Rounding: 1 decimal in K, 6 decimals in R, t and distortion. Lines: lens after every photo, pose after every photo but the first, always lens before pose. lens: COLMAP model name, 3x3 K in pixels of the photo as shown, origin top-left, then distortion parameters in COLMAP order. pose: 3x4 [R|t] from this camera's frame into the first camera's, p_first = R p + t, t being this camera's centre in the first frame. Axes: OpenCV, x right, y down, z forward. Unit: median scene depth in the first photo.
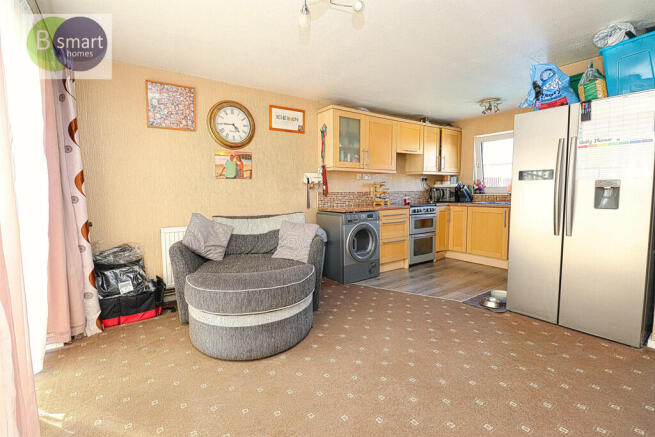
lens RADIAL K [[305.6, 0, 326.2], [0, 305.6, 216.4], [0, 0, 1]] dist [-0.020562, -0.000434]
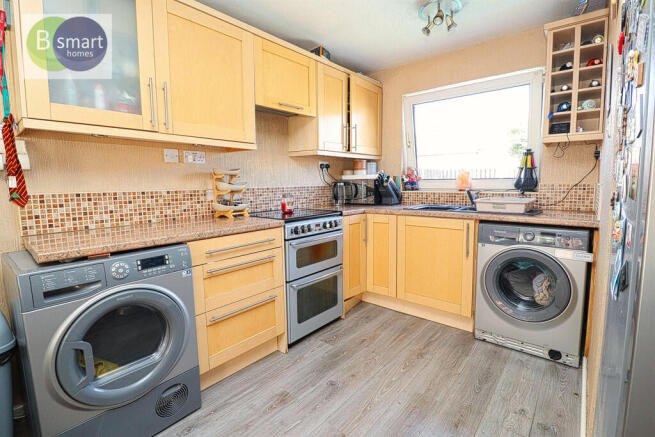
lens RADIAL K [[305.6, 0, 327.6], [0, 305.6, 216.4], [0, 0, 1]] dist [-0.020562, -0.000434]
pose [[0.967114, -0.032280, 0.252285, 0.192953], [0.026837, 0.999327, 0.024988, -0.043963], [-0.252922, -0.017396, 0.967330, 0.471312]]
